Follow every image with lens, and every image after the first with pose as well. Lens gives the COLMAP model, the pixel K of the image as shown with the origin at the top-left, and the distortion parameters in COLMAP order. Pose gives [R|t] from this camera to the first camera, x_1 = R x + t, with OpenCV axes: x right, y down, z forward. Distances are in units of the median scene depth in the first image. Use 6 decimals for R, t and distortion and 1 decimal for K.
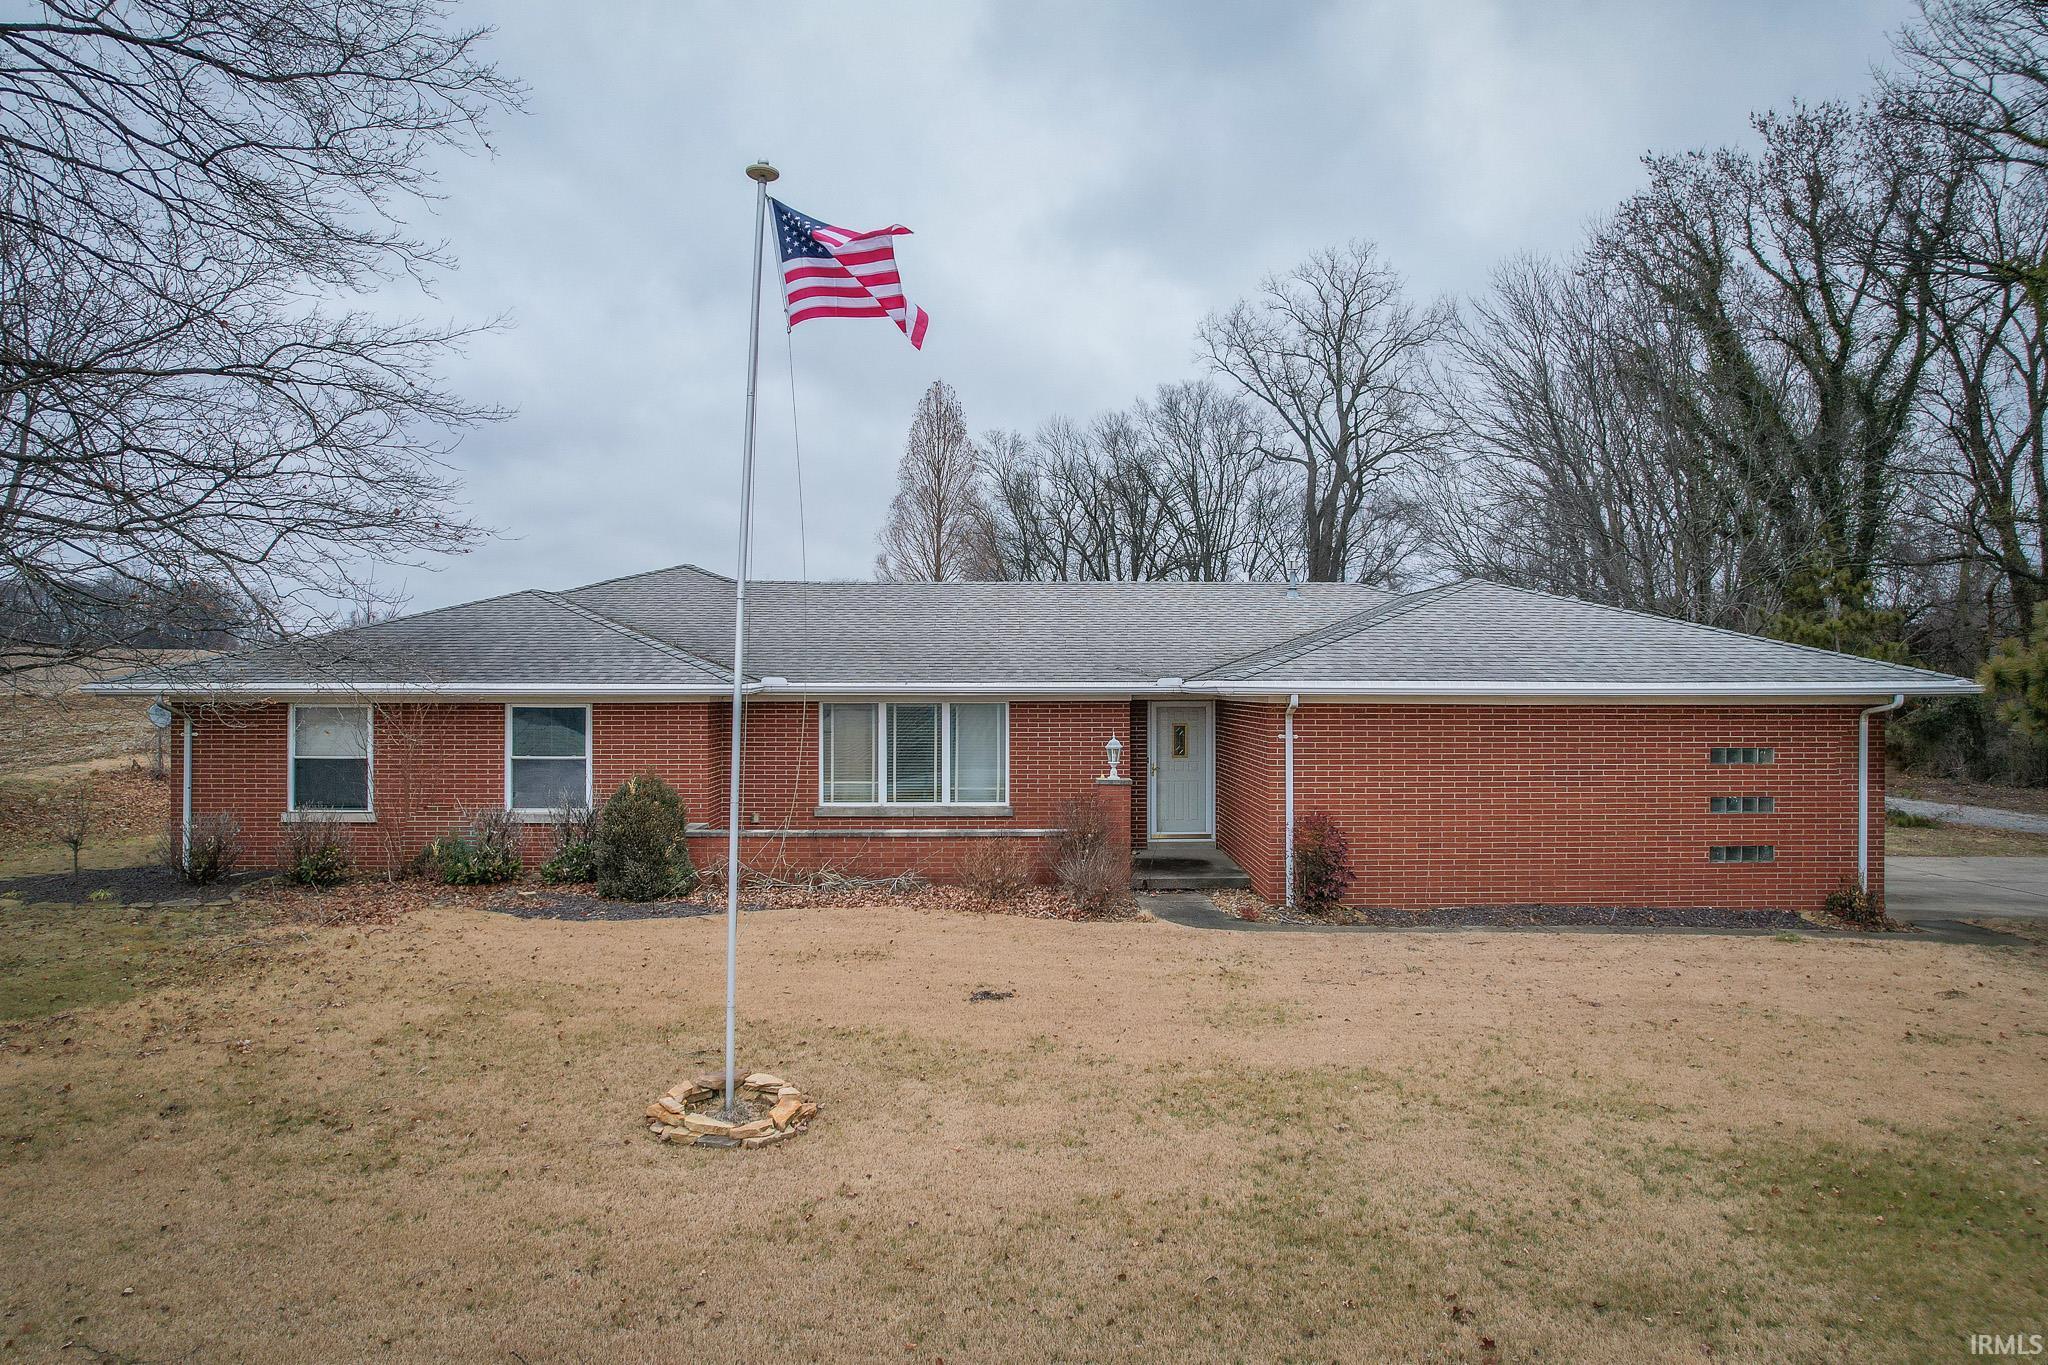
lens RADIAL K [[1361.5, 0, 1024.0], [0, 1361.5, 682.5], [0, 0, 1]] dist [-0.043367, 0.002202]
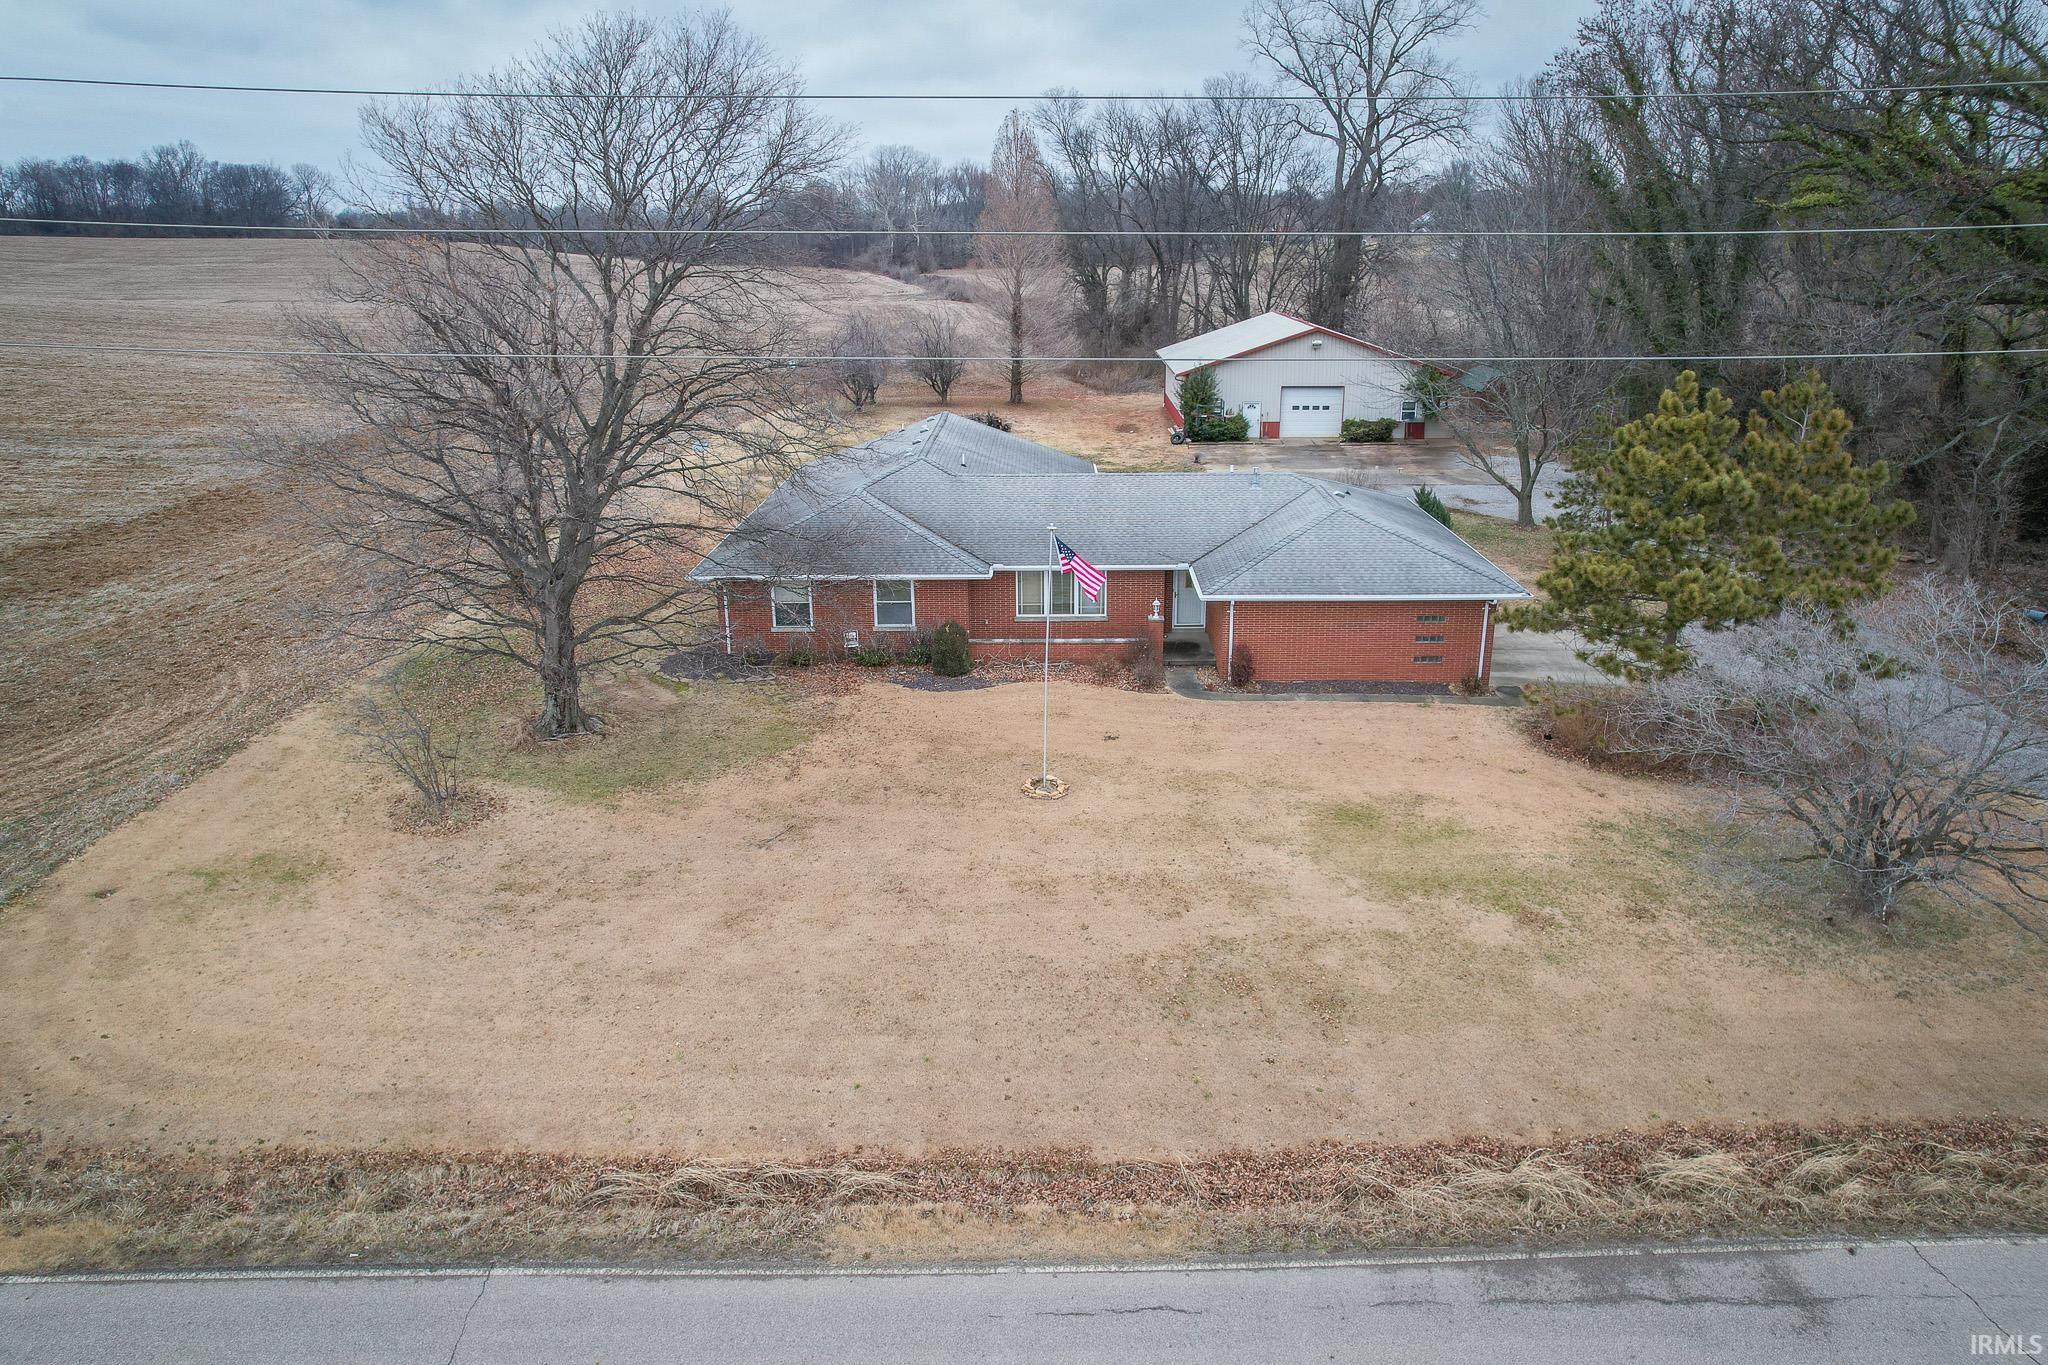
lens RADIAL K [[1361.5, 0, 1024.0], [0, 1361.5, 682.5], [0, 0, 1]] dist [-0.043367, 0.002202]
pose [[0.999464, 0.000896, -0.032725, -0.083502], [0.009717, 0.946457, 0.322685, -0.593478], [0.031262, -0.322830, 0.945941, -1.239100]]
